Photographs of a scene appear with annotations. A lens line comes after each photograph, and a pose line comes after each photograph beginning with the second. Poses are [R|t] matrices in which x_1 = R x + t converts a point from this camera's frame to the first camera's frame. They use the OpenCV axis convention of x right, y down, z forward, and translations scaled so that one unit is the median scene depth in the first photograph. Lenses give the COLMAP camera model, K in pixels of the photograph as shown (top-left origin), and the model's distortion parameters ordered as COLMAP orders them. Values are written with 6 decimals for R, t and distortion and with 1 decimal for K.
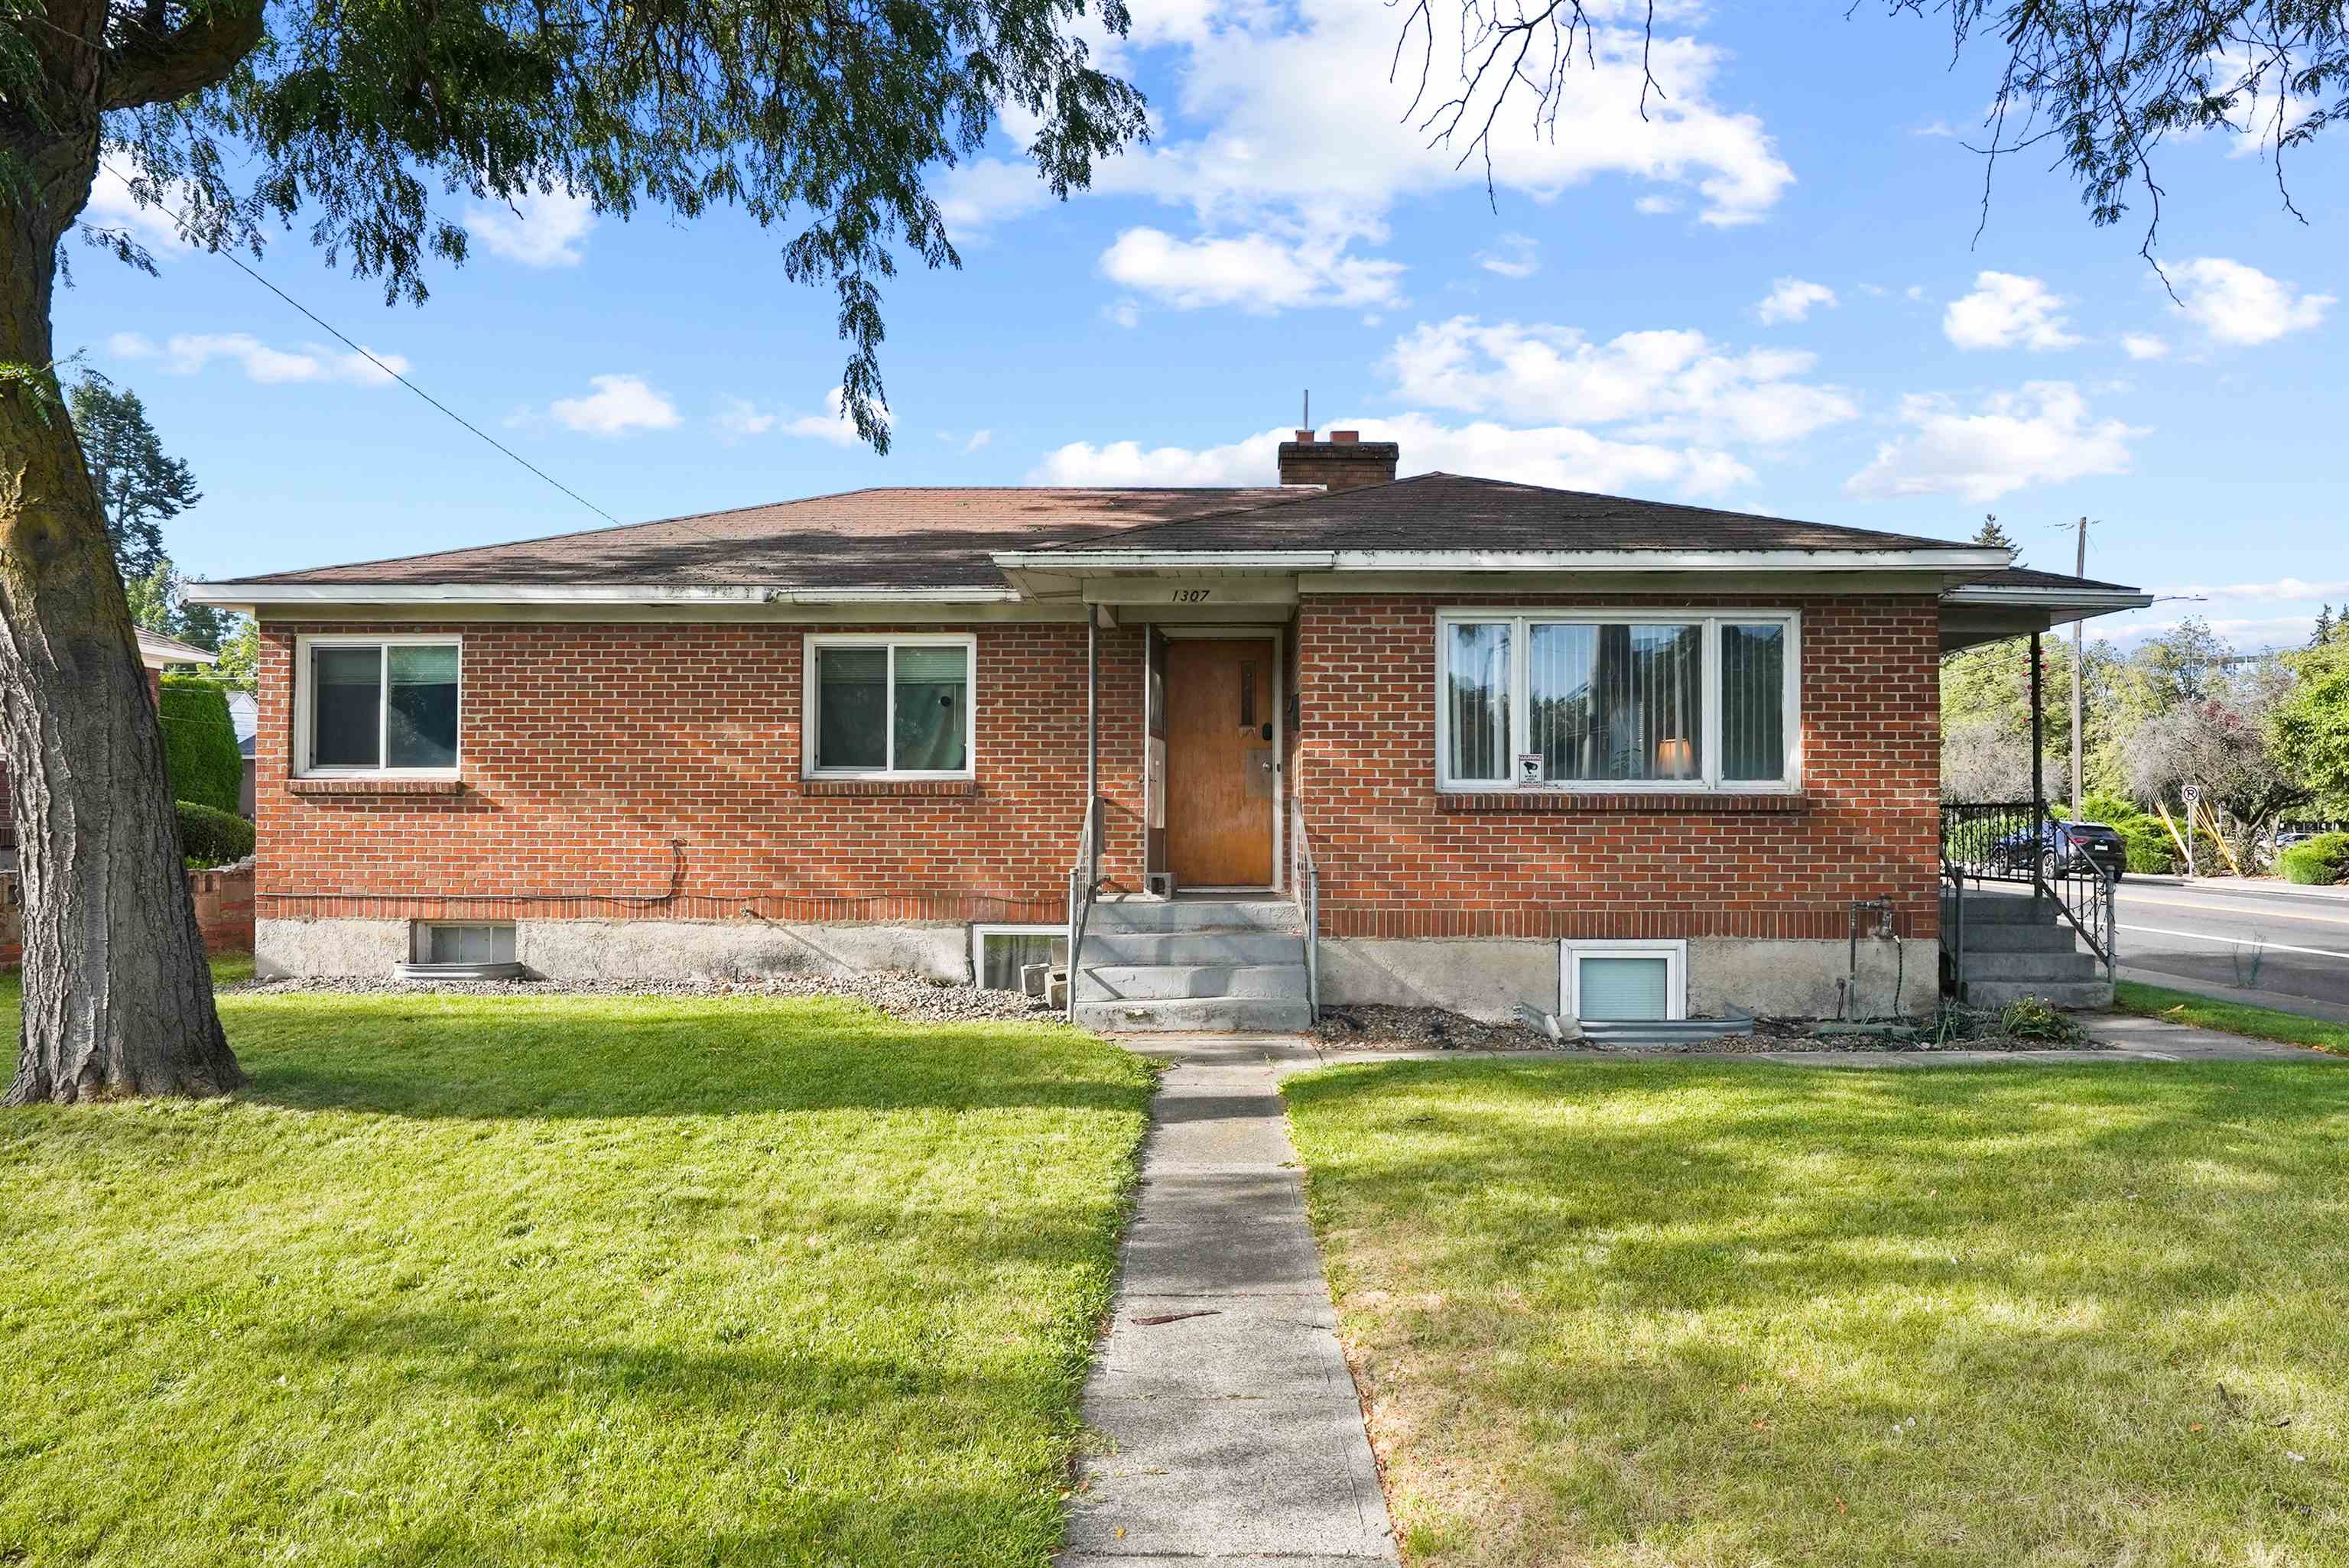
lens RADIAL K [[1424.2, 0, 1179.9], [0, 1424.2, 787.8], [0, 0, 1]] dist [-0.027289, 0.000423]
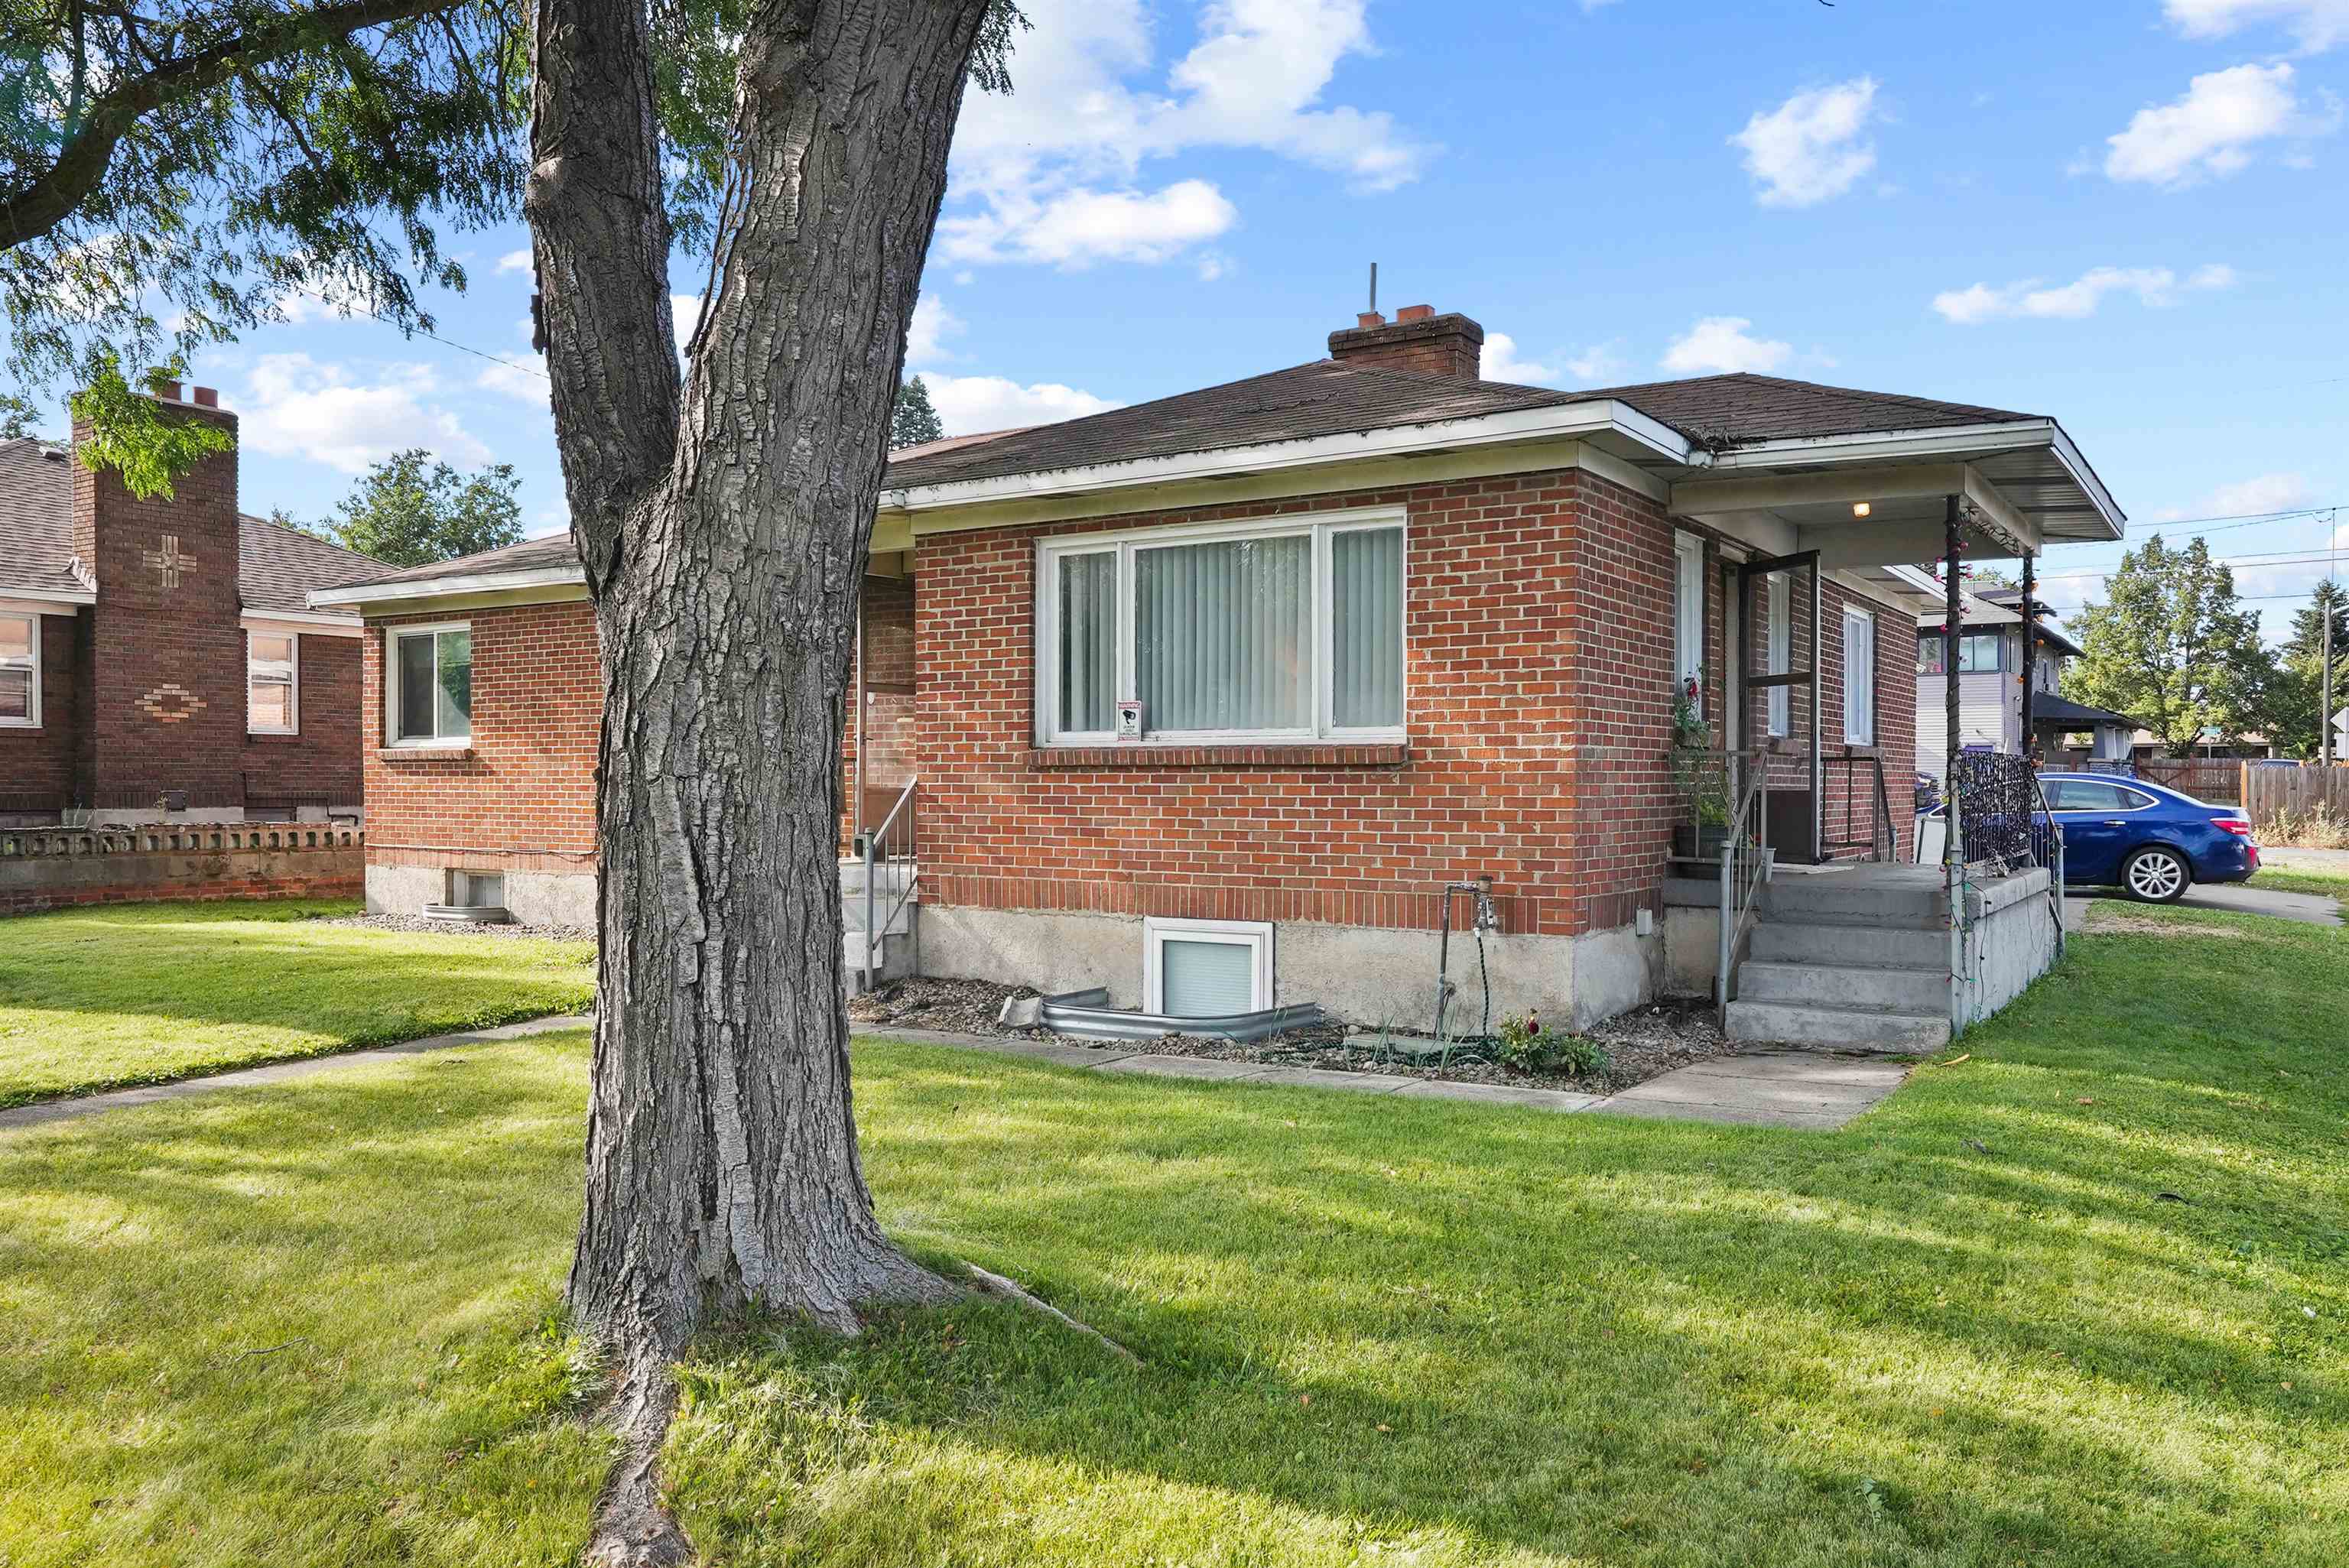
lens RADIAL K [[1729.9, 0, 1174.5], [0, 1729.9, 784.0], [0, 0, 1]] dist [-0.002398, -0.000368]
pose [[0.852335, -0.002229, -0.522991, 0.717216], [0.012193, 0.999804, 0.015610, 0.009138], [0.522854, -0.019682, 0.852195, 0.105531]]
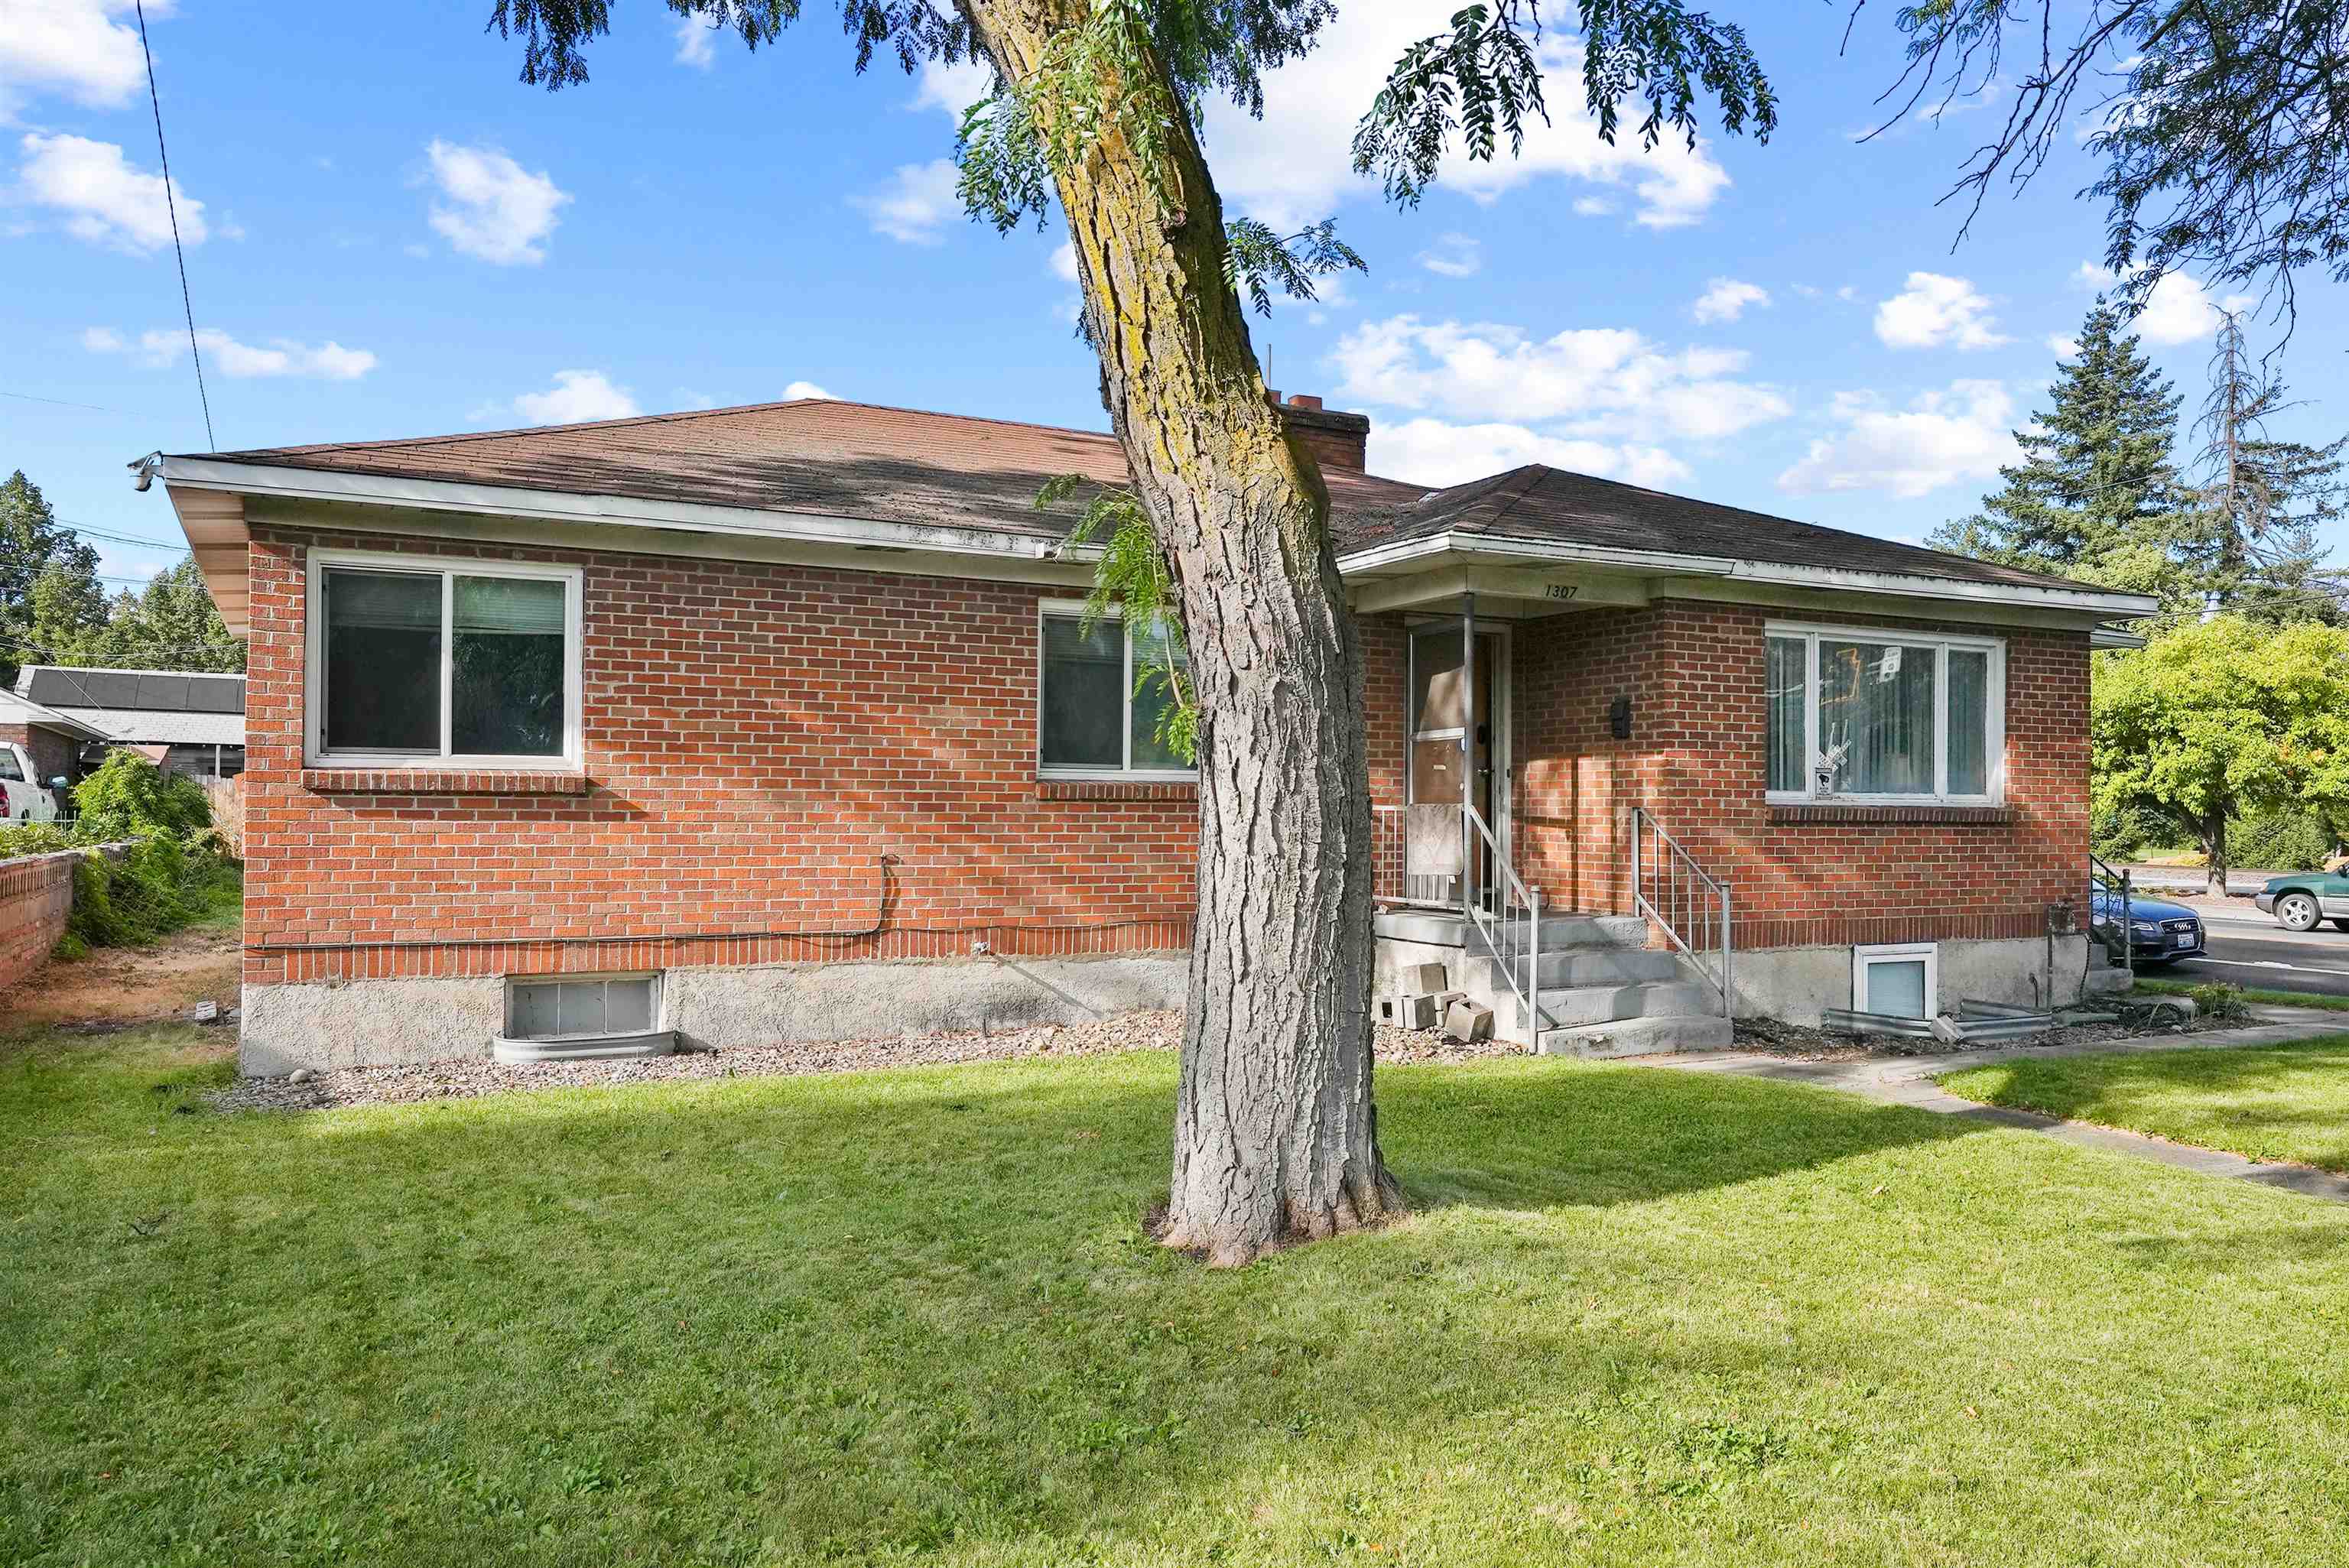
lens RADIAL K [[1729.9, 0, 1174.5], [0, 1729.9, 784.0], [0, 0, 1]] dist [-0.002398, -0.000368]
pose [[0.881295, 0.010959, 0.472439, -0.664381], [-0.014725, 0.999882, 0.004275, -0.008654], [-0.472337, -0.010724, 0.881353, 0.105203]]
